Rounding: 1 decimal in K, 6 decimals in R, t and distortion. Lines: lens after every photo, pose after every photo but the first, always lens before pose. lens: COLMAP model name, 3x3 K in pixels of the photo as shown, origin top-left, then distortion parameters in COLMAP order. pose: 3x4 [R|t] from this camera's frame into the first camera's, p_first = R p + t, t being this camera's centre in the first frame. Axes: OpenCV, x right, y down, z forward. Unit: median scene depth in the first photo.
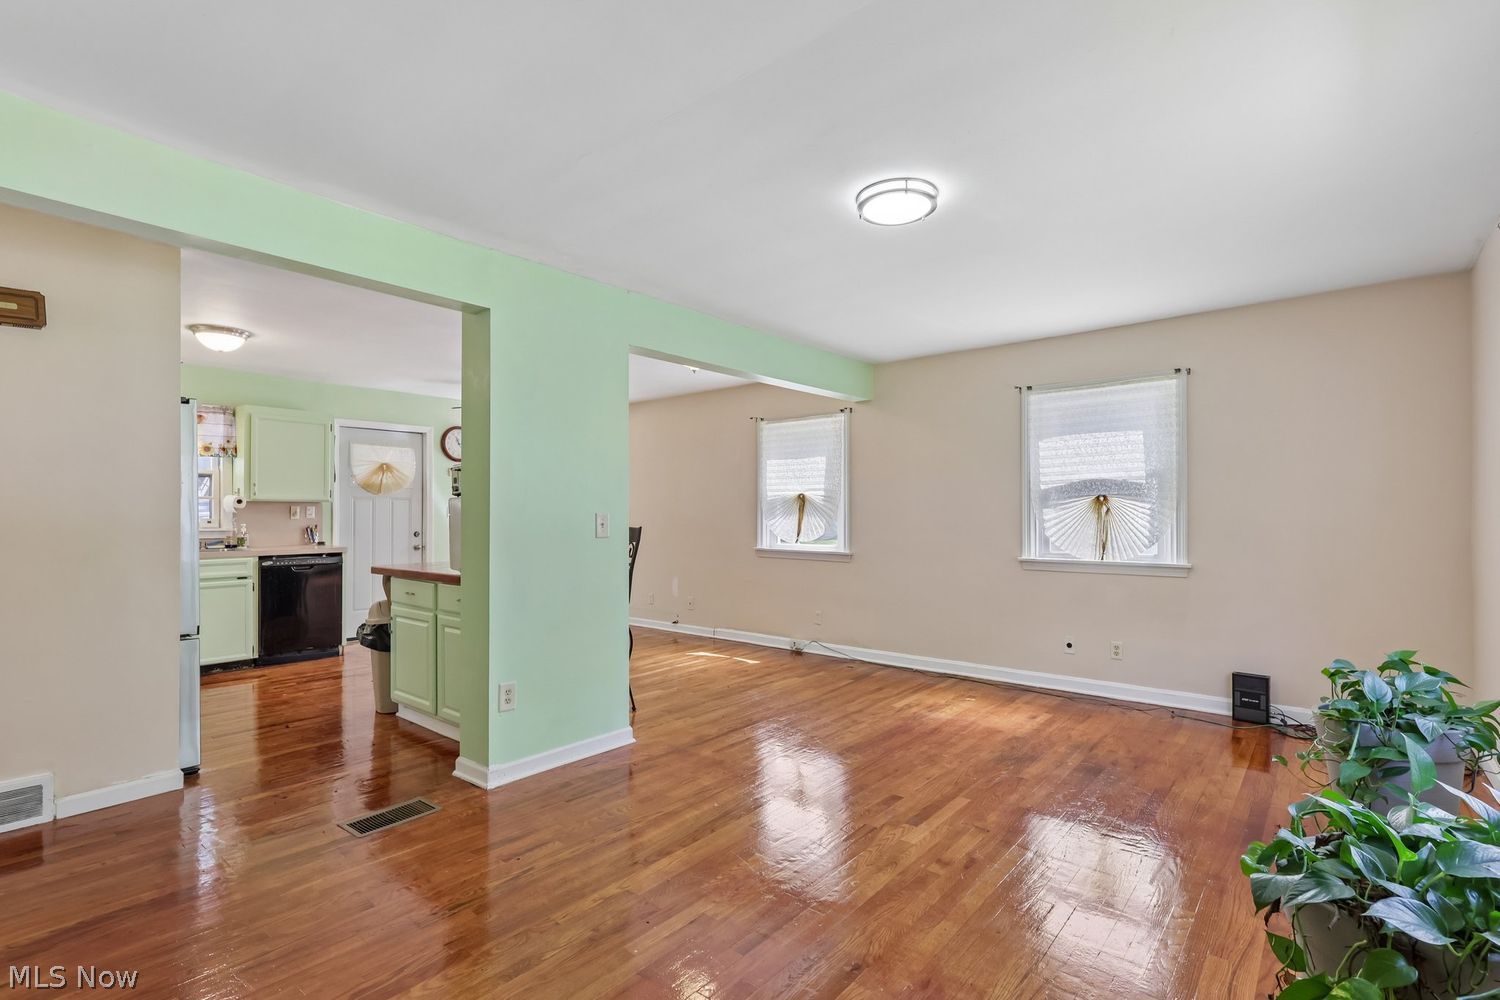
lens RADIAL K [[699.8, 0, 746.8], [0, 699.8, 512.5], [0, 0, 1]] dist [-0.003779, -0.000651]
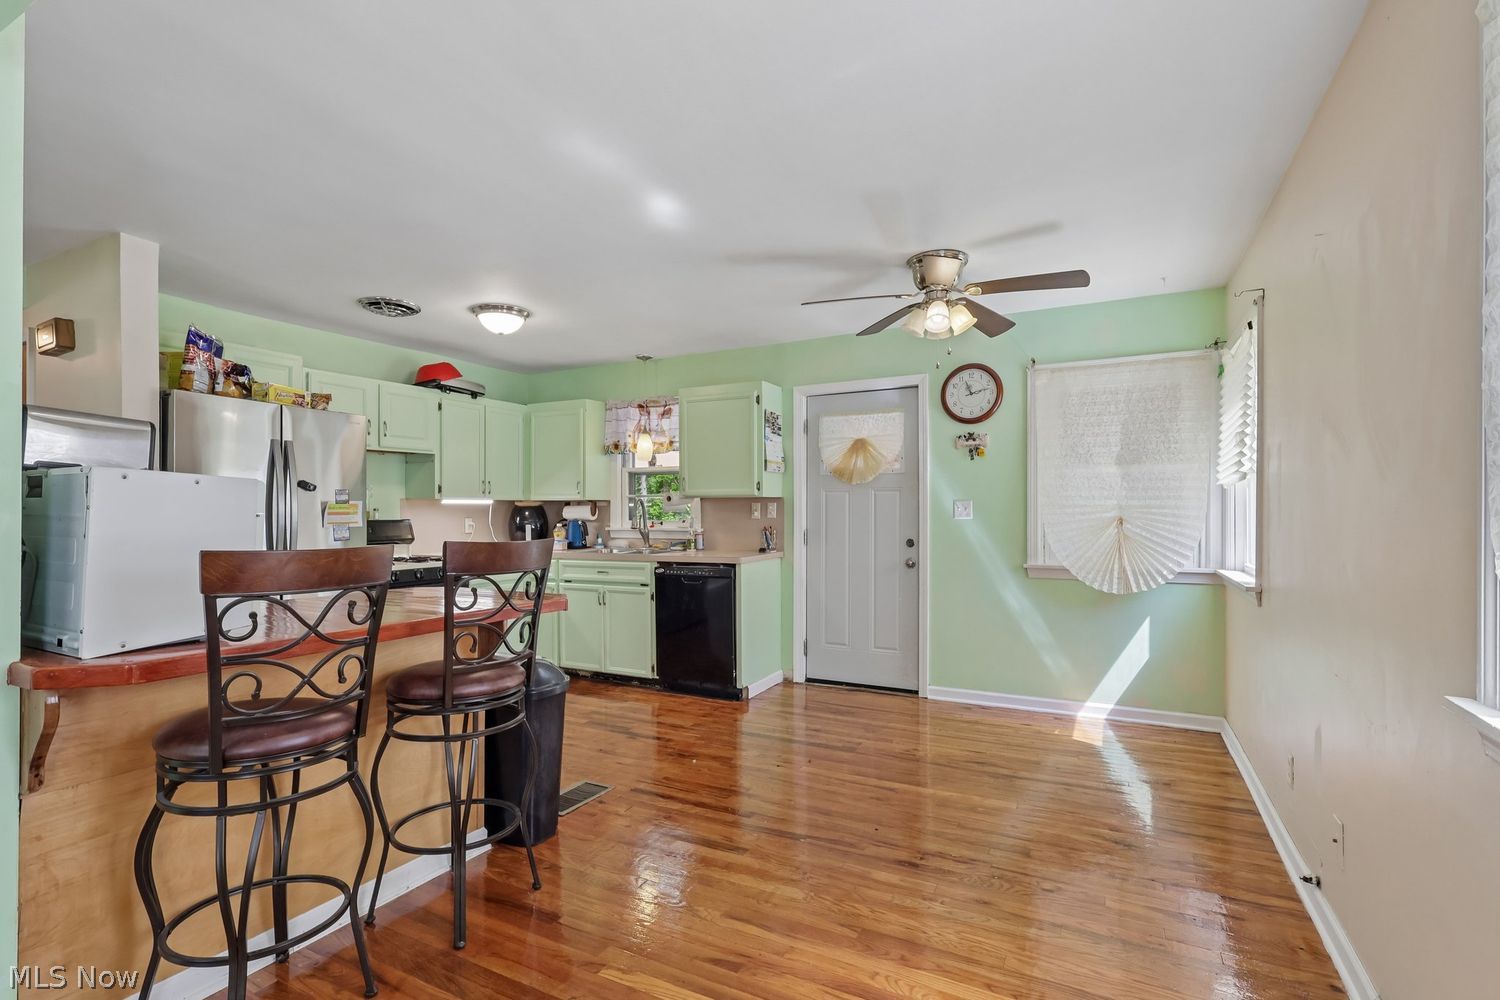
lens RADIAL K [[708.8, 0, 750.0], [0, 708.8, 518.5], [0, 0, 1]] dist [0.000224, 0.000355]
pose [[0.211058, 0.007967, -0.977441, 0.188983], [0.005429, 0.999942, 0.009323, 0.001616], [0.977459, -0.007274, 0.211002, 0.946746]]
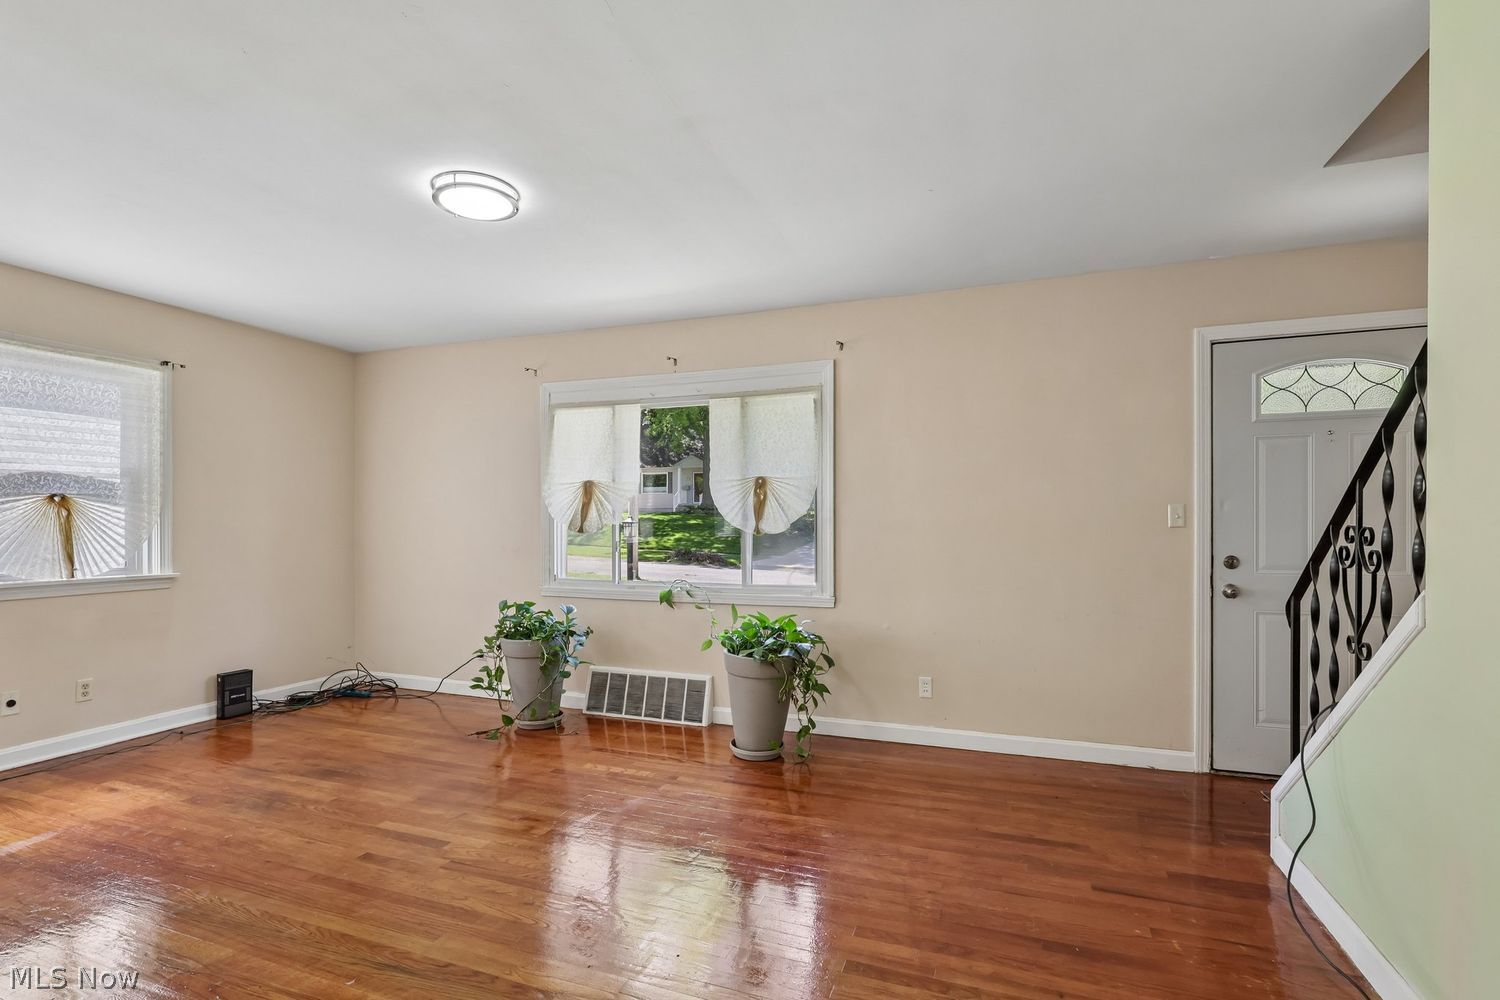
lens RADIAL K [[706.4, 0, 741.0], [0, 706.4, 523.0], [0, 0, 1]] dist [-0.000234, 0.000263]
pose [[-0.325001, 0.000020, 0.945714, -0.411184], [-0.006564, 0.999976, -0.002276, 0.003269], [-0.945691, -0.006947, -0.324993, 0.477704]]
